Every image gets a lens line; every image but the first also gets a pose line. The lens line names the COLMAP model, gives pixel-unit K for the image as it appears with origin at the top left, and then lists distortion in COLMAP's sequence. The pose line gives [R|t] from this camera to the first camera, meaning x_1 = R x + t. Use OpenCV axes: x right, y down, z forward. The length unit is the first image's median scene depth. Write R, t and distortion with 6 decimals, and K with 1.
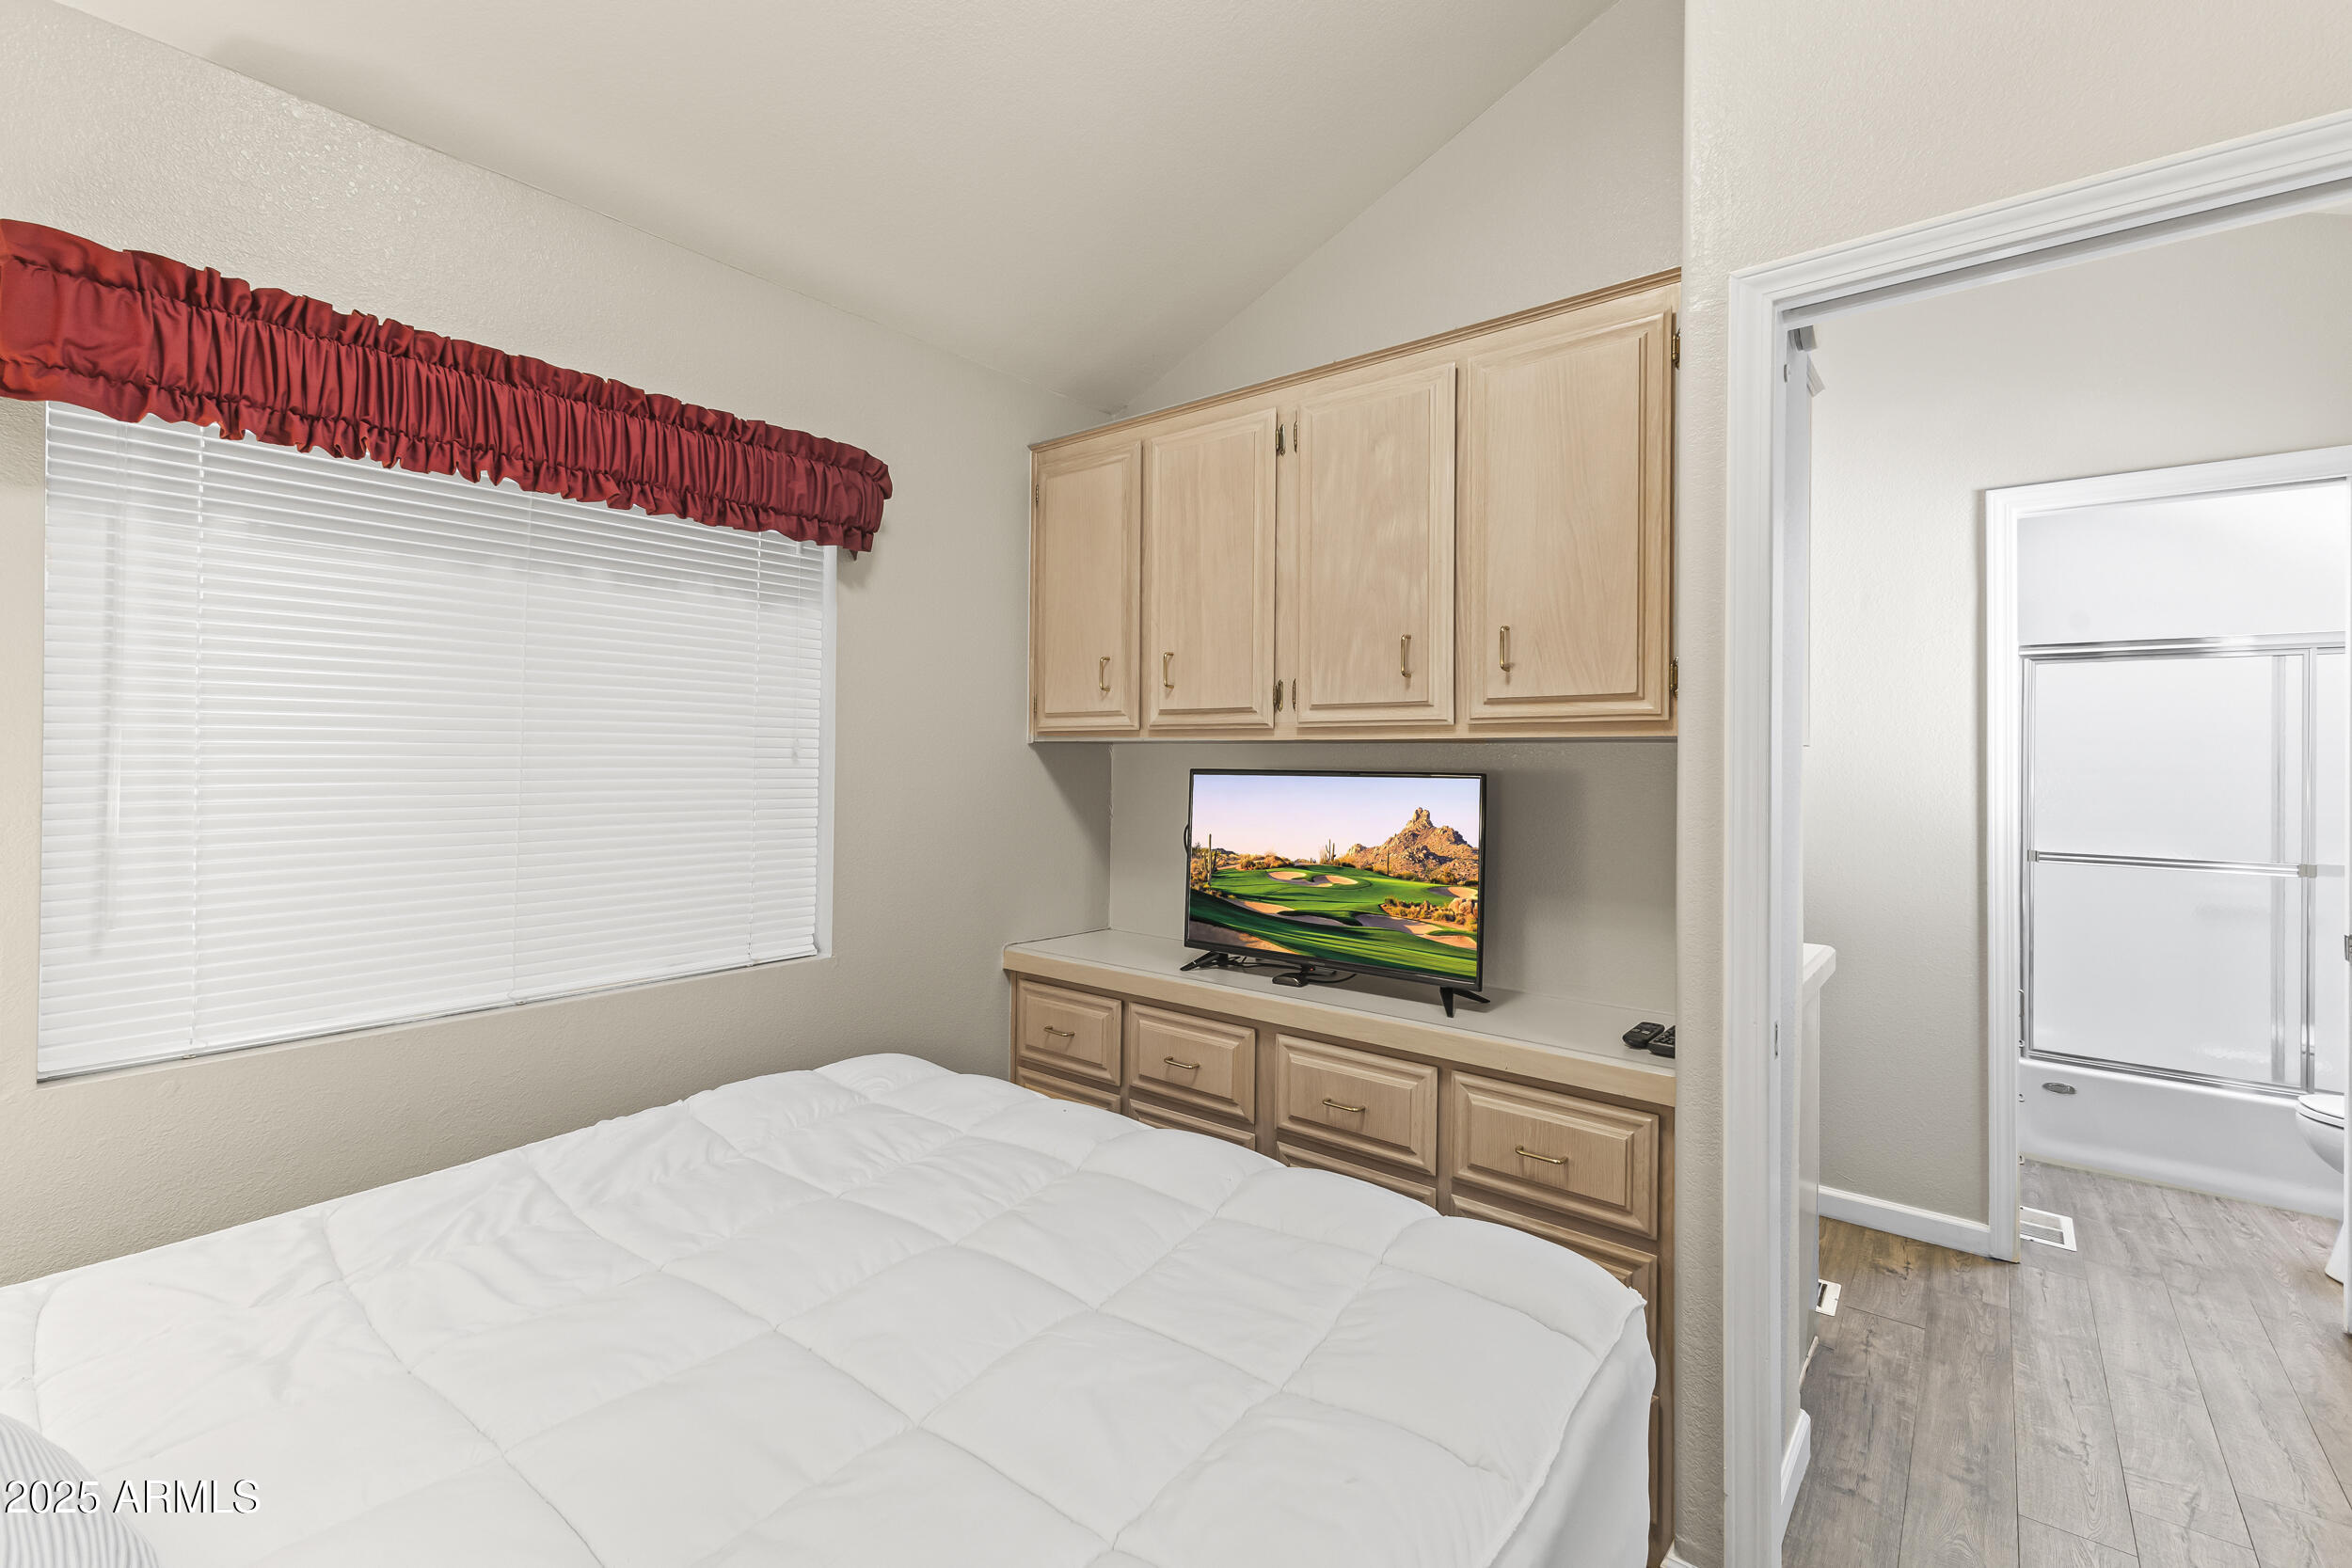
lens RADIAL K [[1020.5, 0, 1177.1], [0, 1020.5, 761.8], [0, 0, 1]] dist [0.003818, -0.000245]
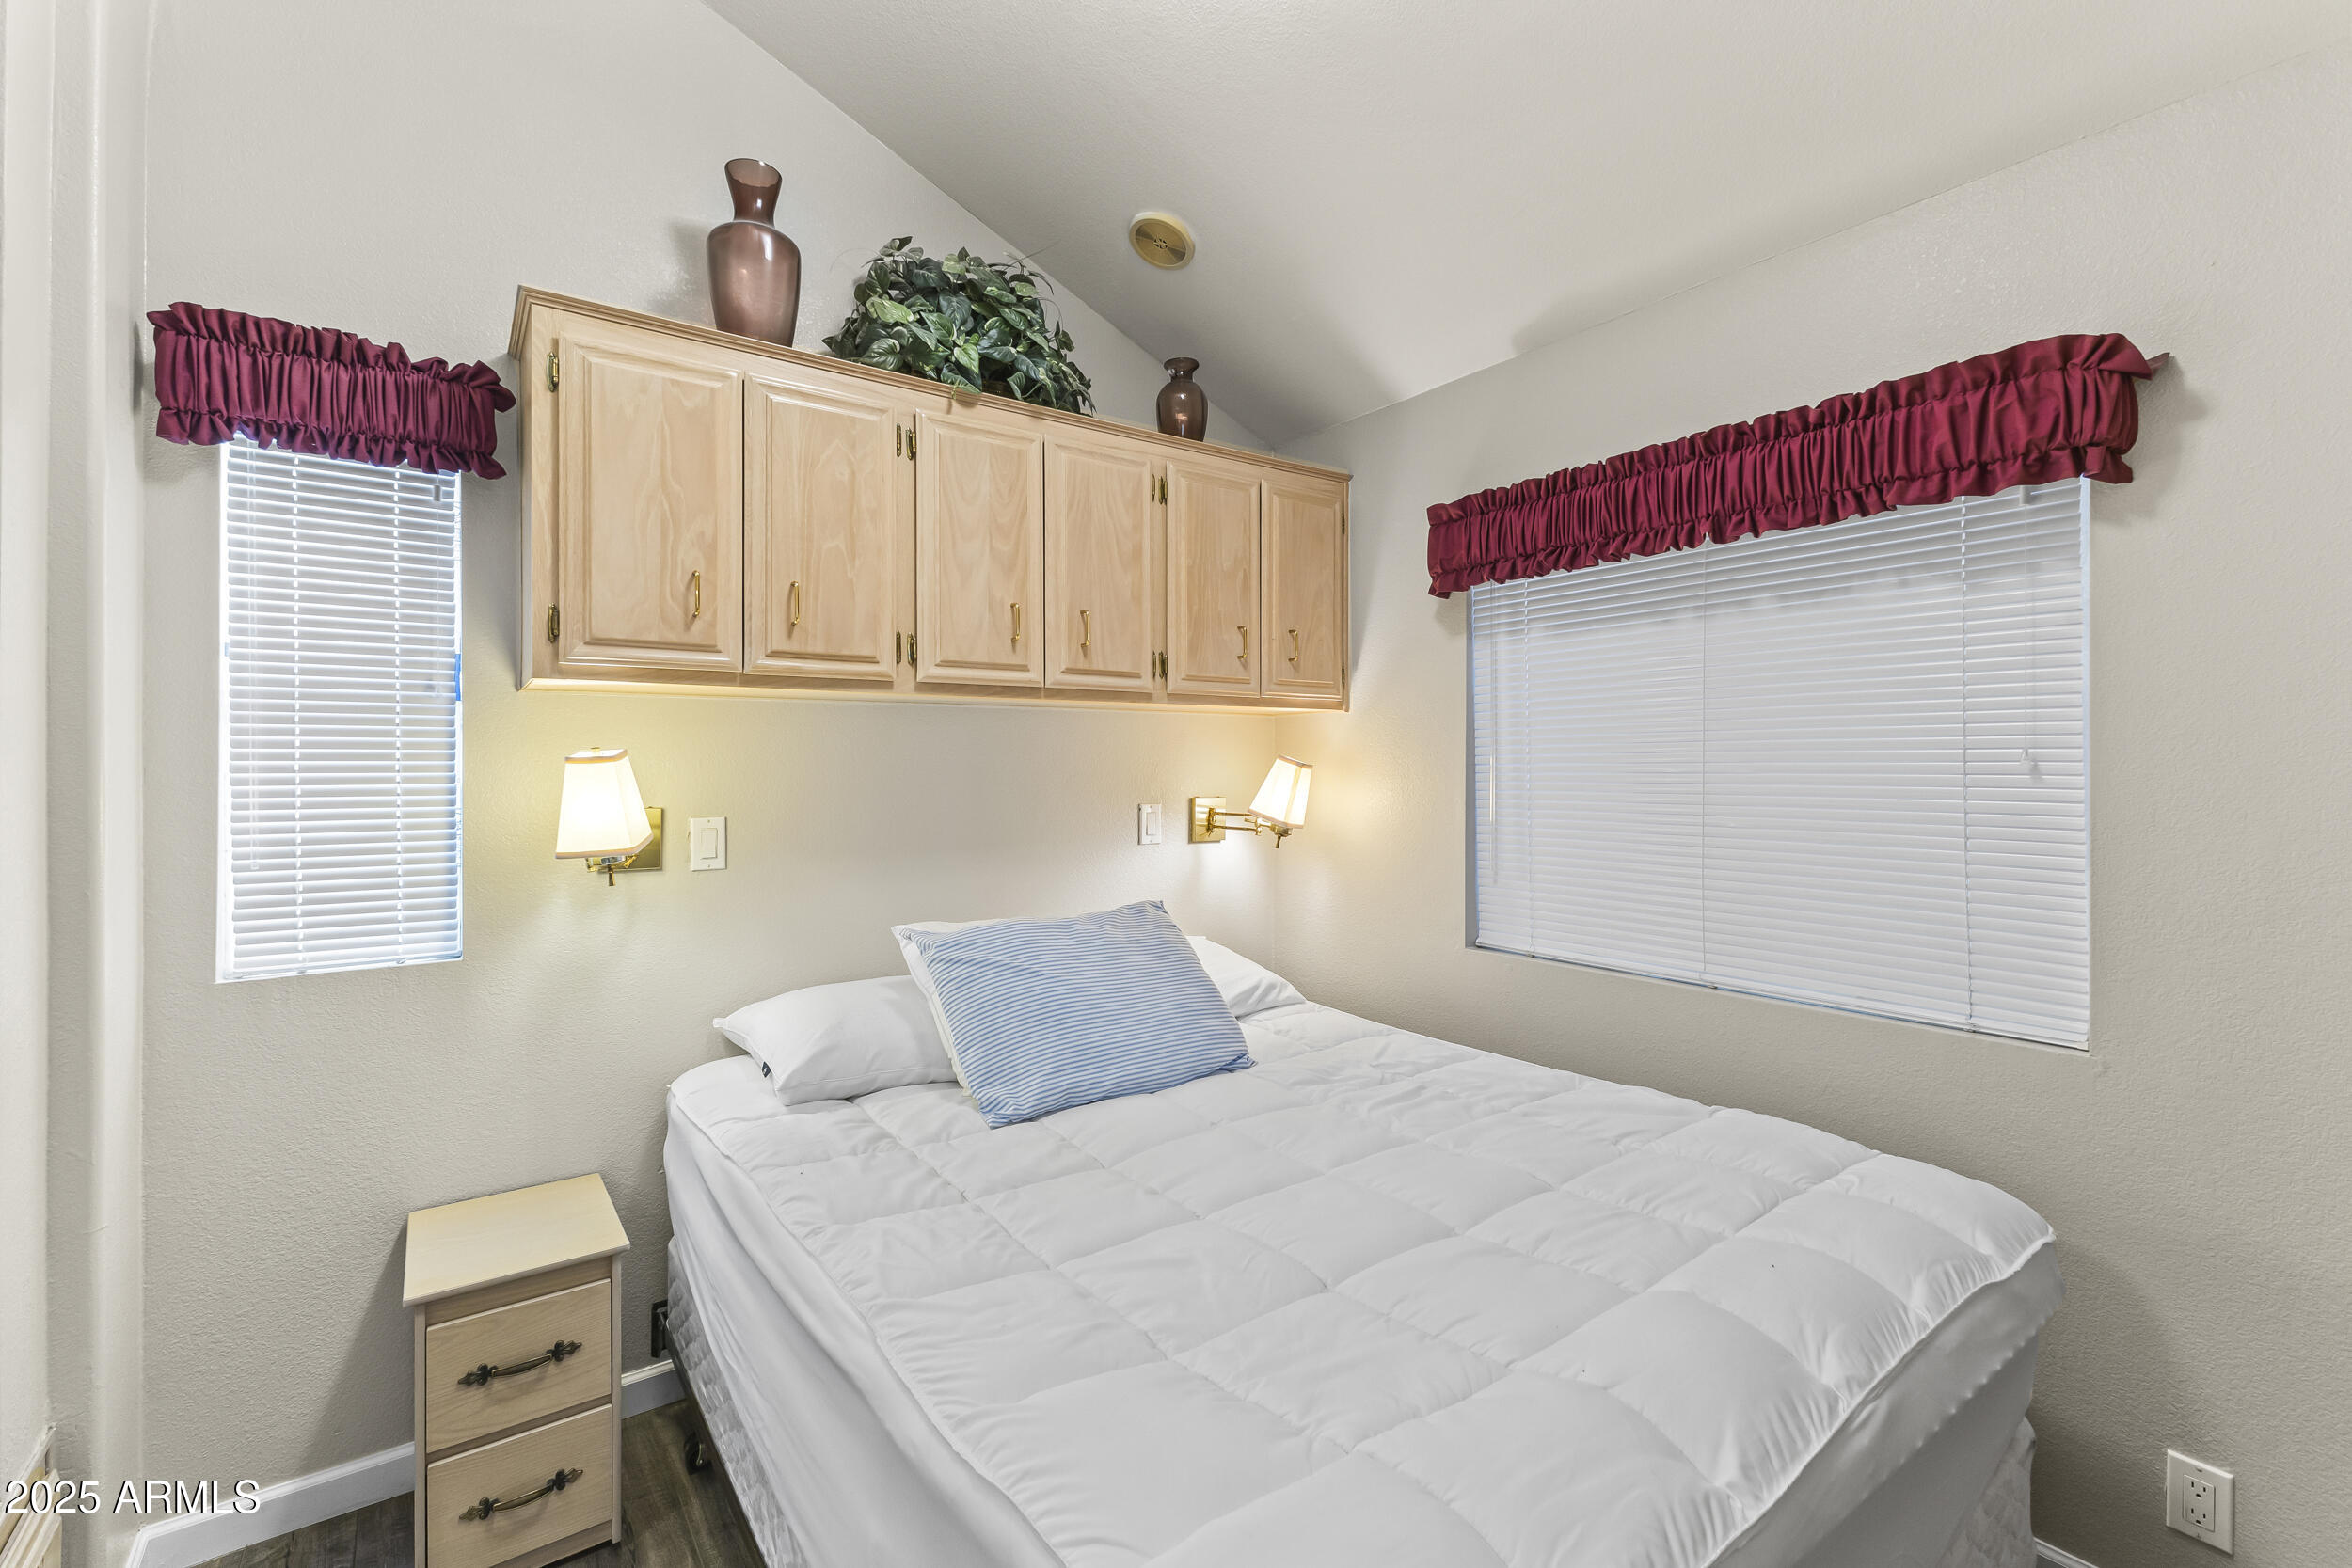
lens RADIAL K [[1020.5, 0, 1177.1], [0, 1020.5, 761.8], [0, 0, 1]] dist [0.003818, -0.000245]
pose [[-0.261598, -0.020278, -0.964964, 0.593191], [-0.009707, 0.999784, -0.018378, 0.007971], [0.965128, 0.004559, -0.261738, 0.671182]]
